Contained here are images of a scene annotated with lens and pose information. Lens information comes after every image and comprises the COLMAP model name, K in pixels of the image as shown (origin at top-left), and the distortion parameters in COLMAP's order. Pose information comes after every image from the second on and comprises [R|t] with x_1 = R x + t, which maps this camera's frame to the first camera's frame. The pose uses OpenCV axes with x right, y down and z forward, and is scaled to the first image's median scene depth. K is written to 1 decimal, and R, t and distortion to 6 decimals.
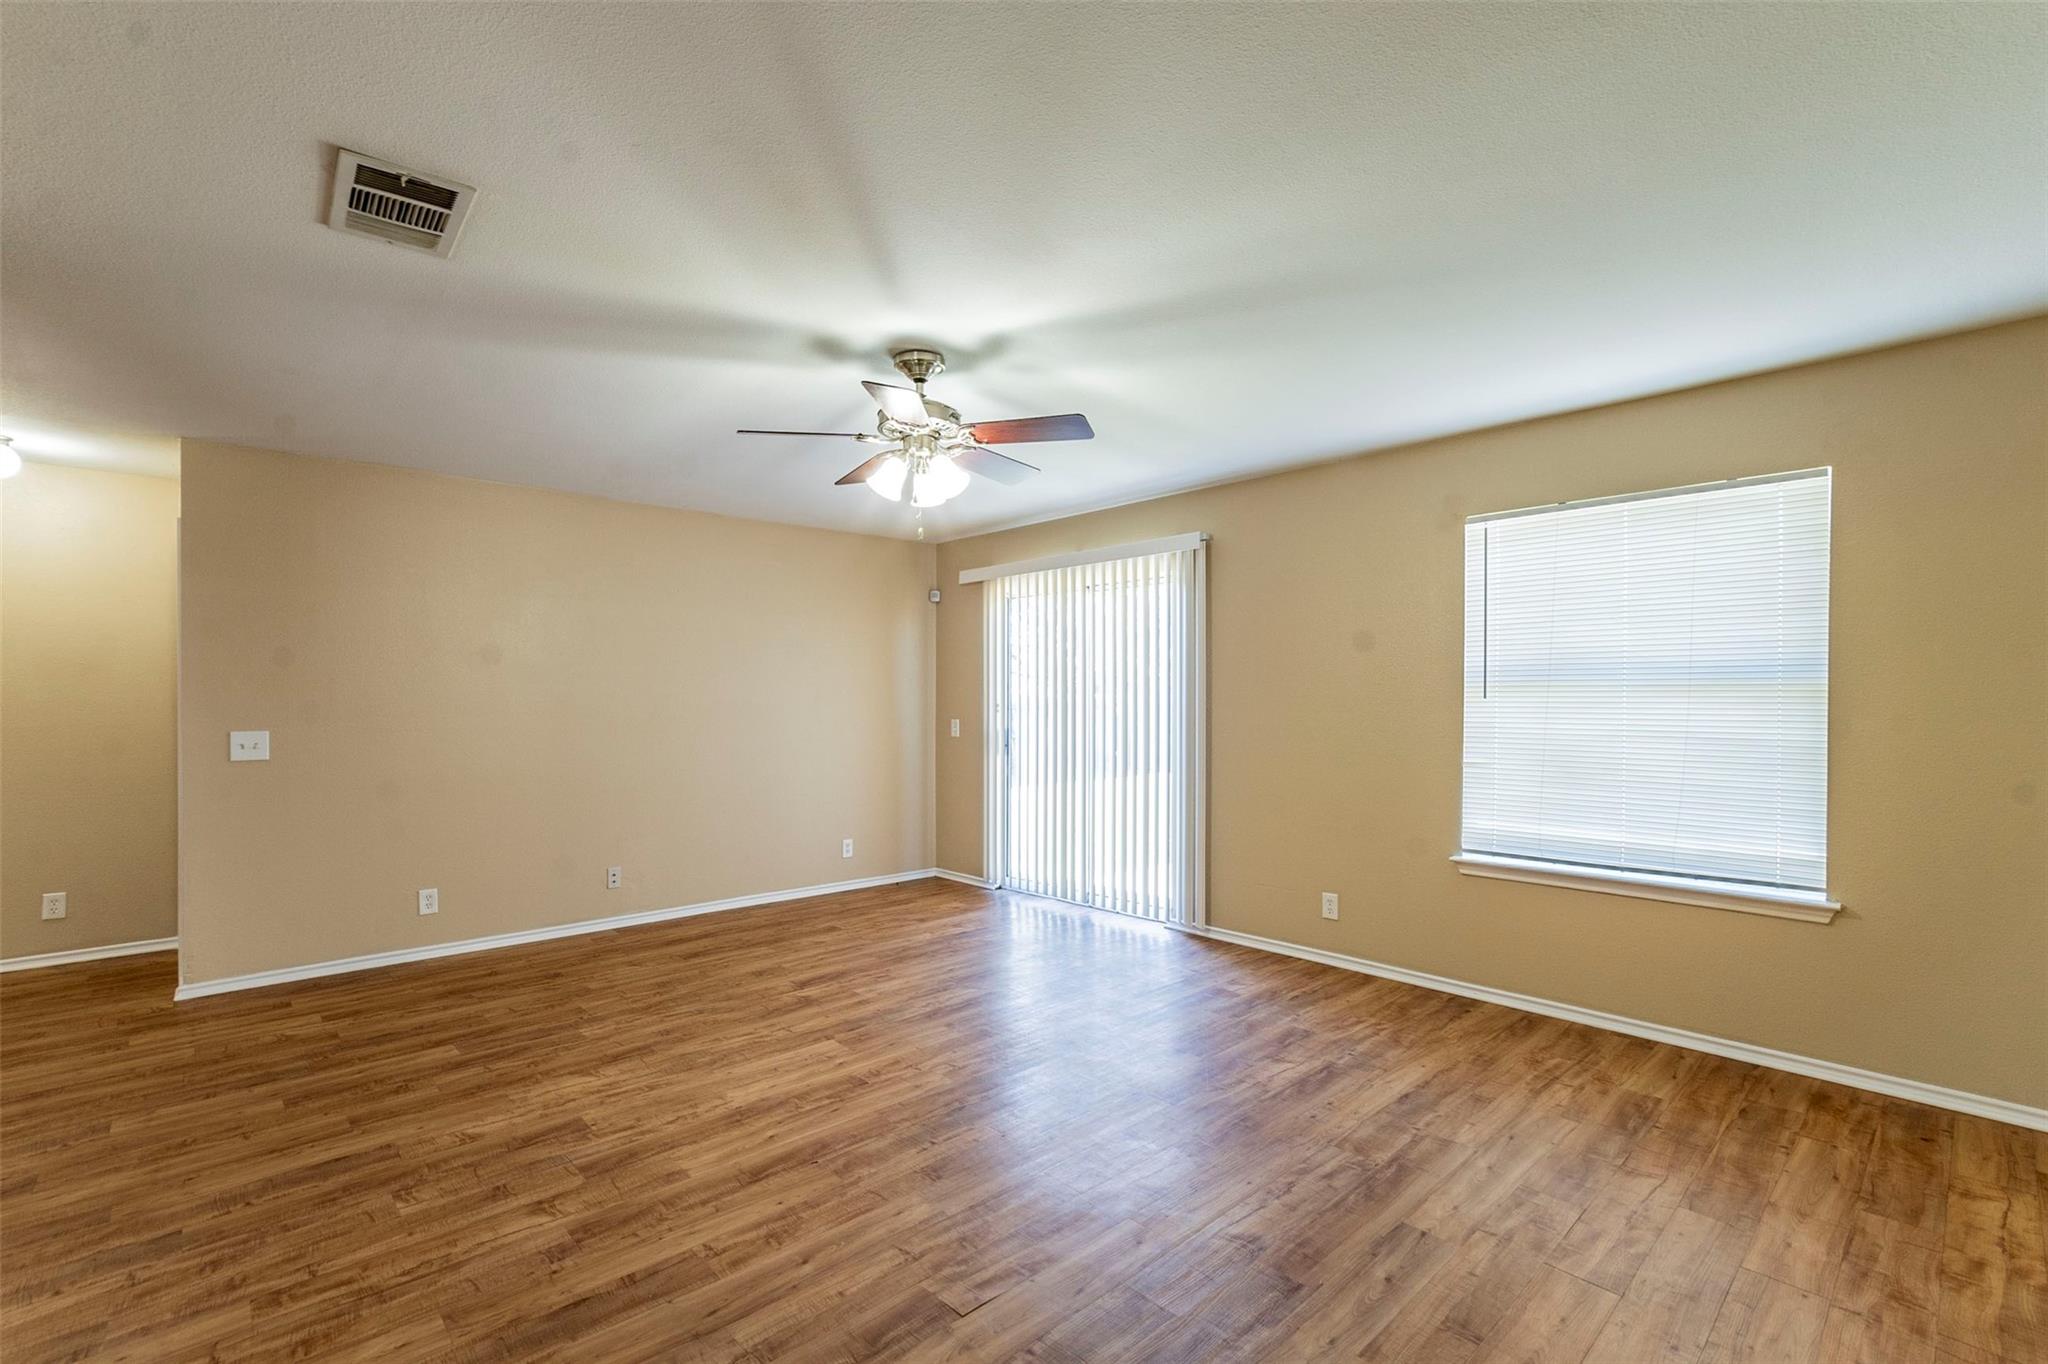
lens RADIAL K [[900.9, 0, 998.1], [0, 900.9, 710.1], [0, 0, 1]] dist [-0.003922, 0.000801]
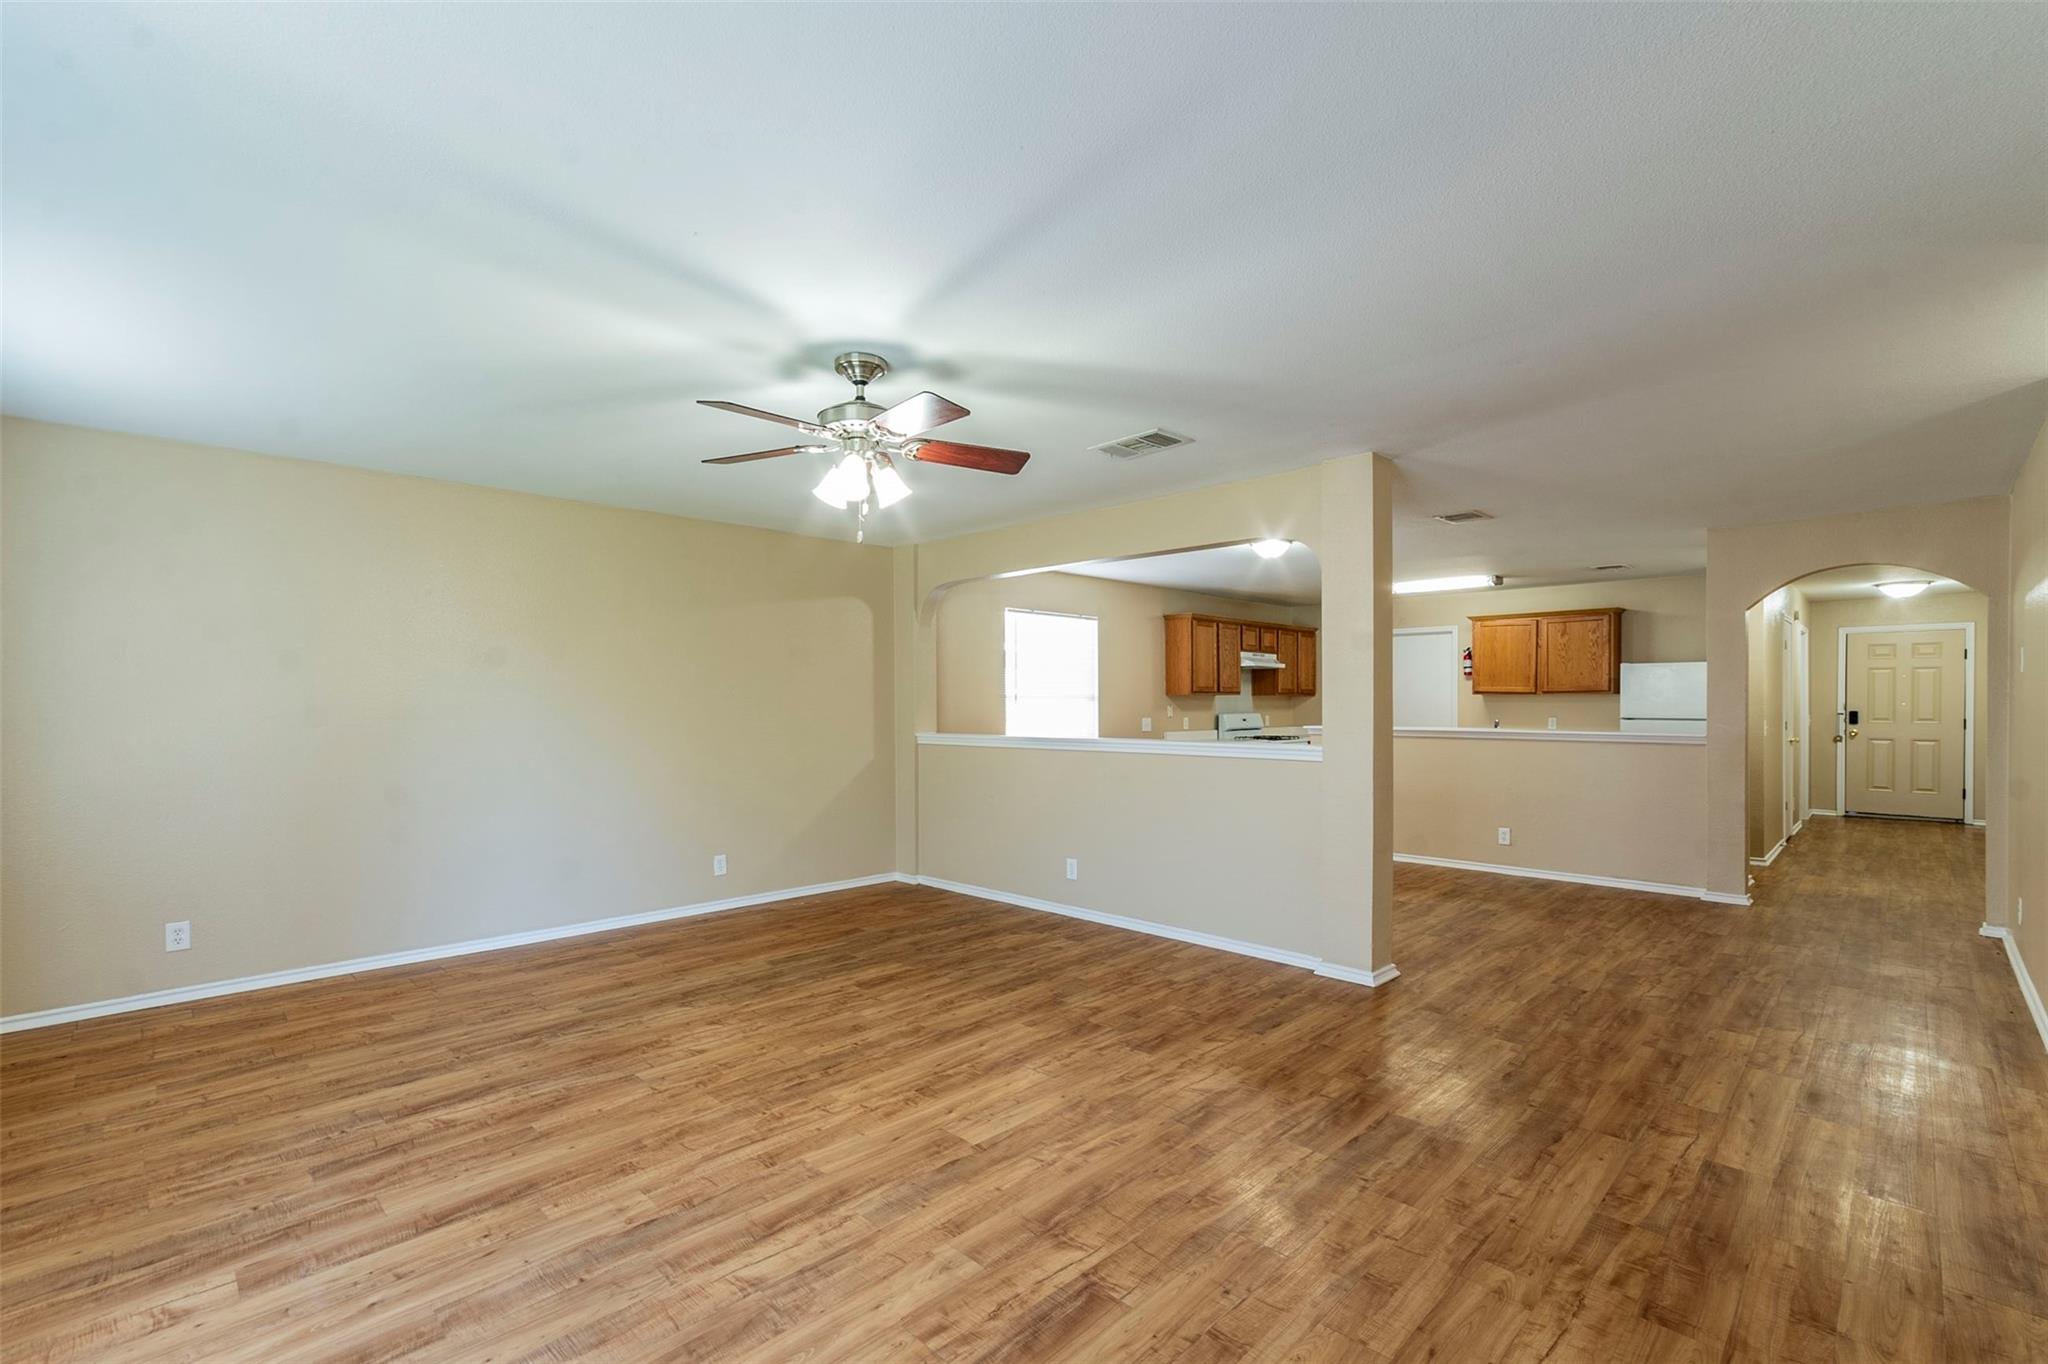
lens RADIAL K [[894.6, 0, 999.6], [0, 894.6, 708.5], [0, 0, 1]] dist [-0.002201, 0.001151]
pose [[-0.999196, 0.003298, -0.039968, -0.200002], [0.002482, 0.999788, 0.020439, -0.028568], [0.040027, 0.020324, -0.998992, 1.987781]]
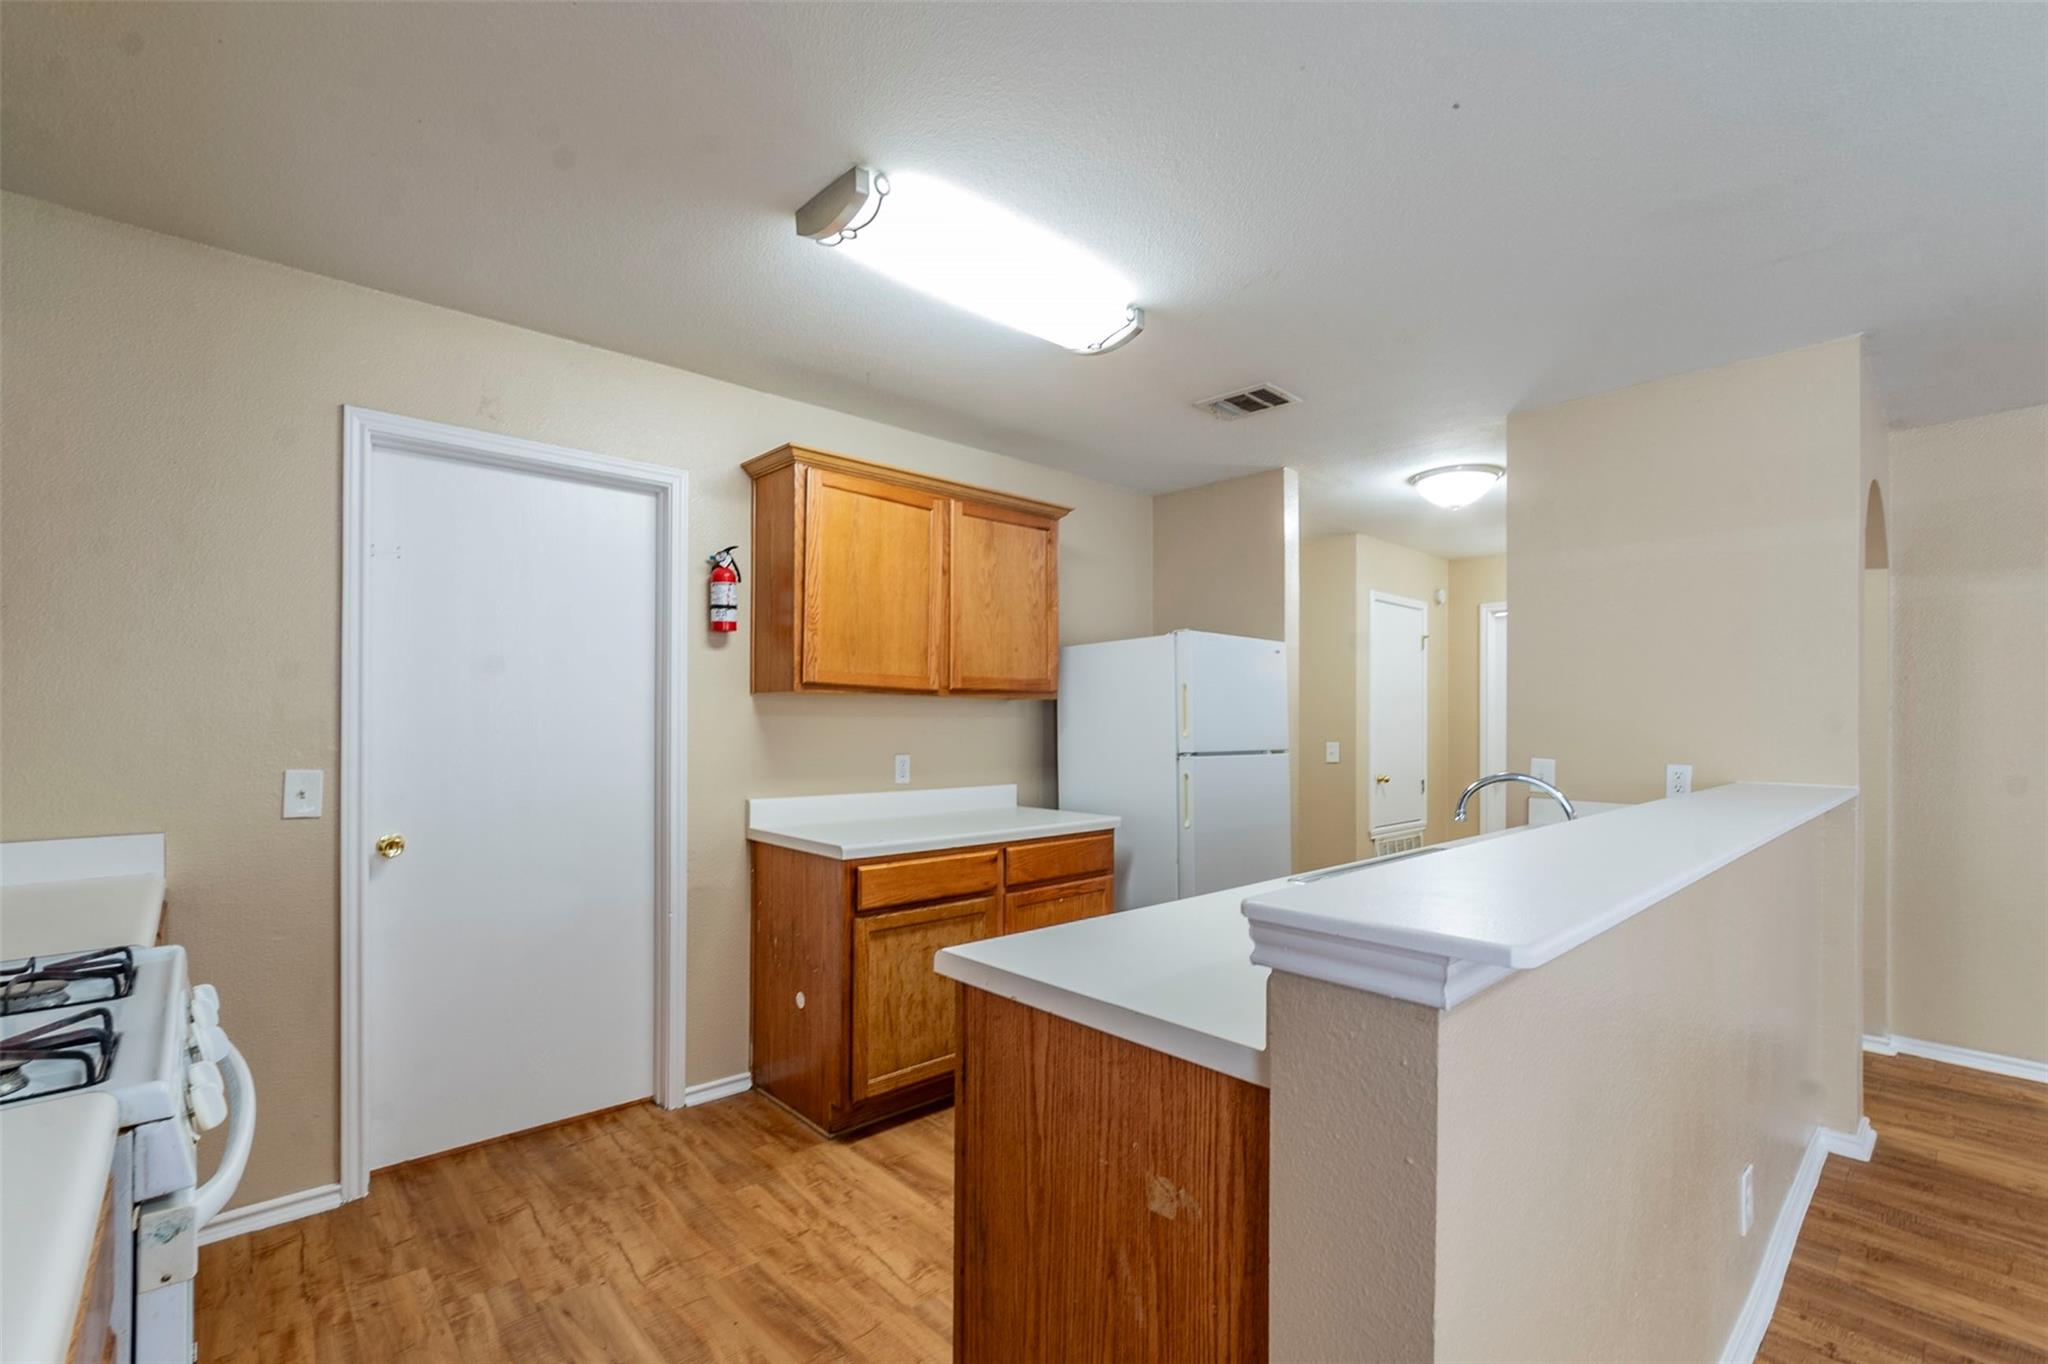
lens RADIAL K [[902.1, 0, 1012.6], [0, 902.1, 718.6], [0, 0, 1]] dist [-0.000374, 0.000315]
pose [[0.000832, -0.000131, -1.000000, -0.932648], [-0.014654, 0.999893, -0.000144, 0.015861], [0.999892, 0.014654, 0.000830, -0.711849]]
